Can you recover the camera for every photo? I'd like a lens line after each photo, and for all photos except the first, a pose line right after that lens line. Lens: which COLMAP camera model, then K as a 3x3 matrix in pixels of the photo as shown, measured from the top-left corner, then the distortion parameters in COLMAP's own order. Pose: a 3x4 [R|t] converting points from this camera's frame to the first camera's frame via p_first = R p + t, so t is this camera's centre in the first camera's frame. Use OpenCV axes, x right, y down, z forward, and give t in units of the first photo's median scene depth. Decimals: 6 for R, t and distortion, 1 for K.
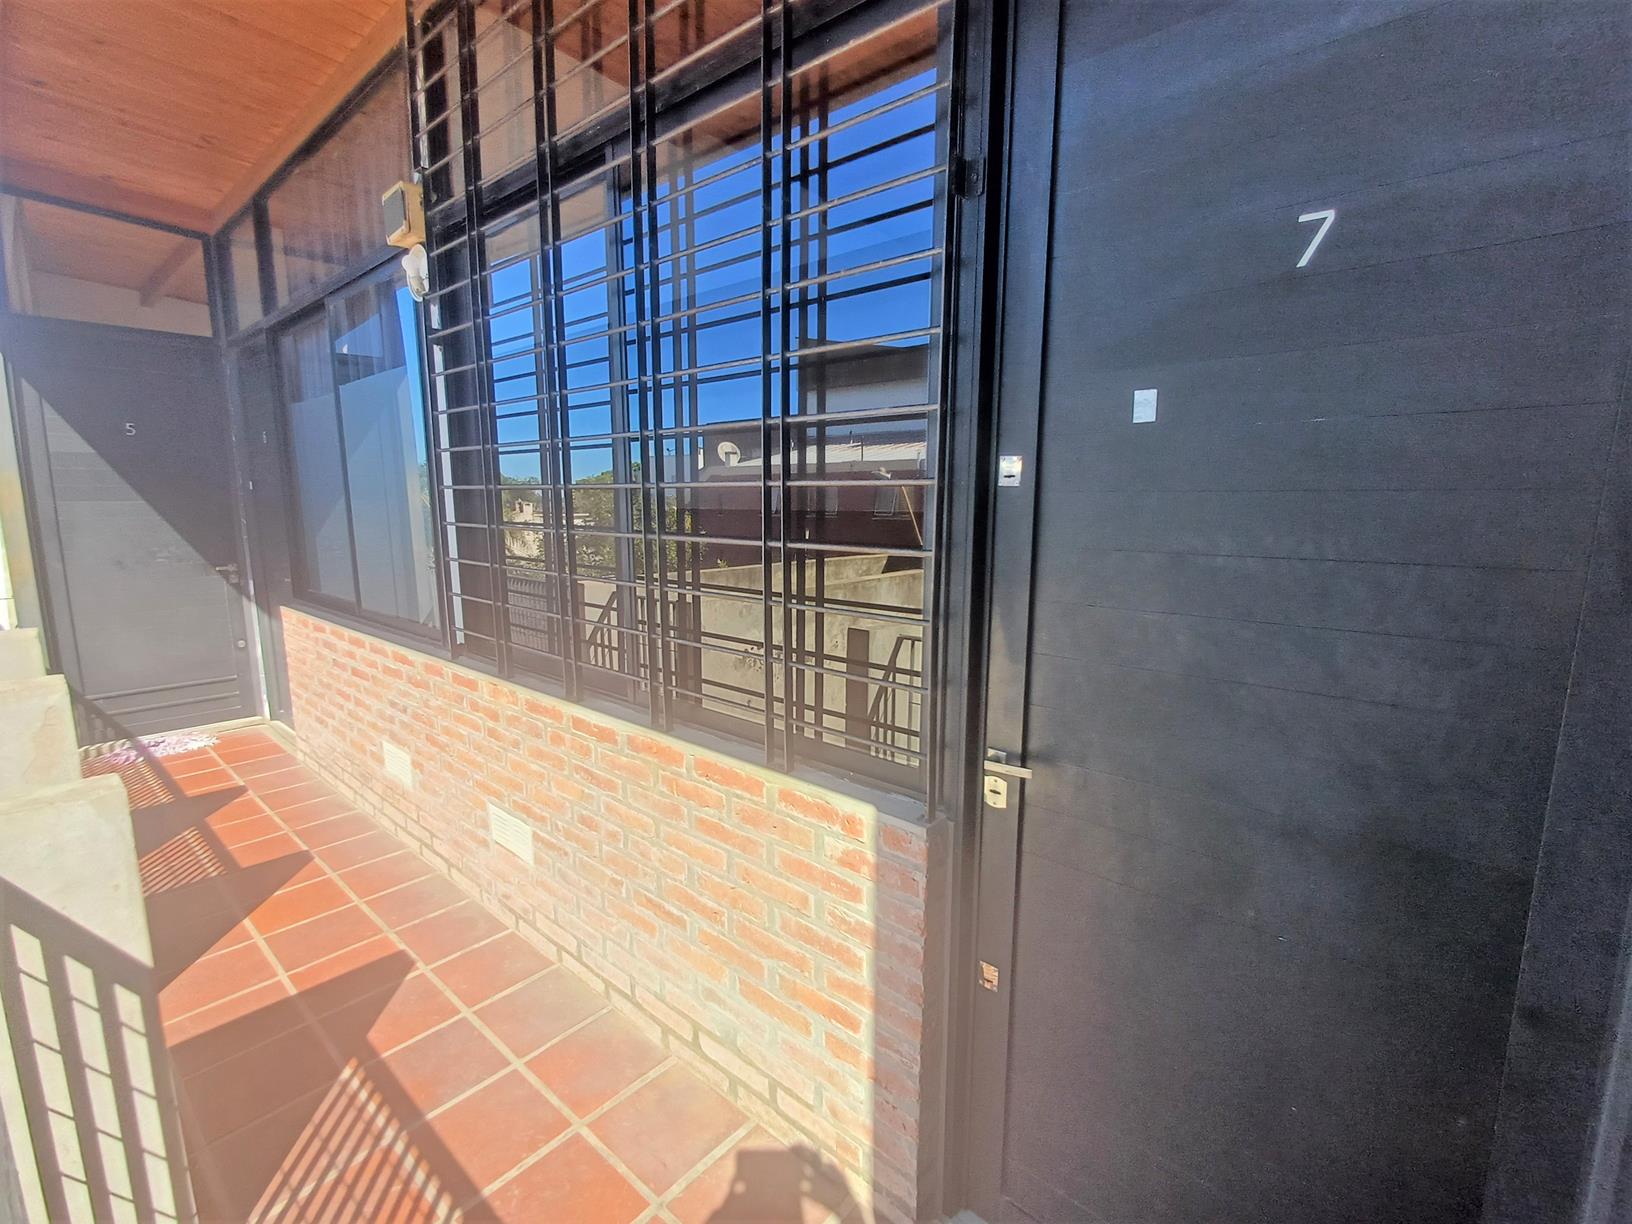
lens RADIAL K [[742.9, 0, 830.2], [0, 742.9, 616.0], [0, 0, 1]] dist [0.001262, 0.000408]
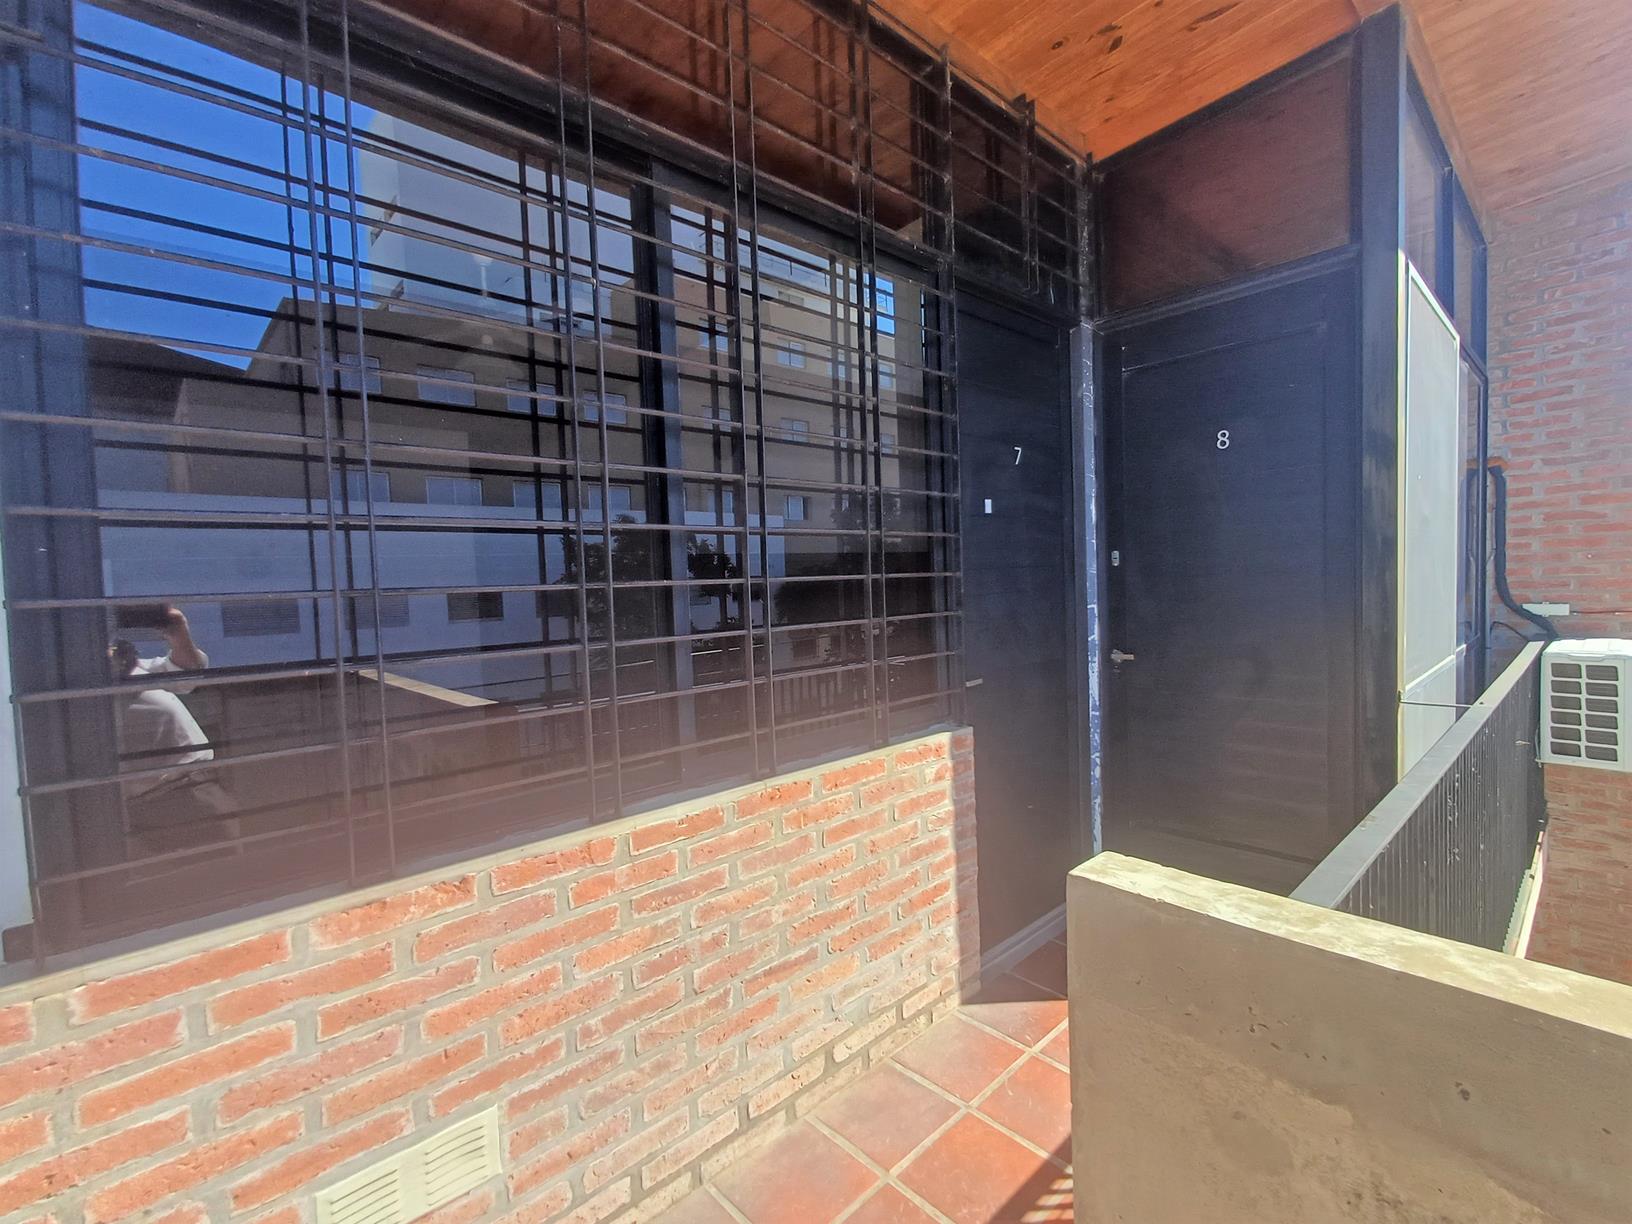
lens RADIAL K [[742.9, 0, 830.2], [0, 742.9, 616.0], [0, 0, 1]] dist [0.001262, 0.000408]
pose [[0.101833, -0.053606, 0.993356, -1.494082], [0.197155, 0.979828, 0.032665, -0.088511], [-0.975069, 0.192518, 0.110347, 0.976755]]
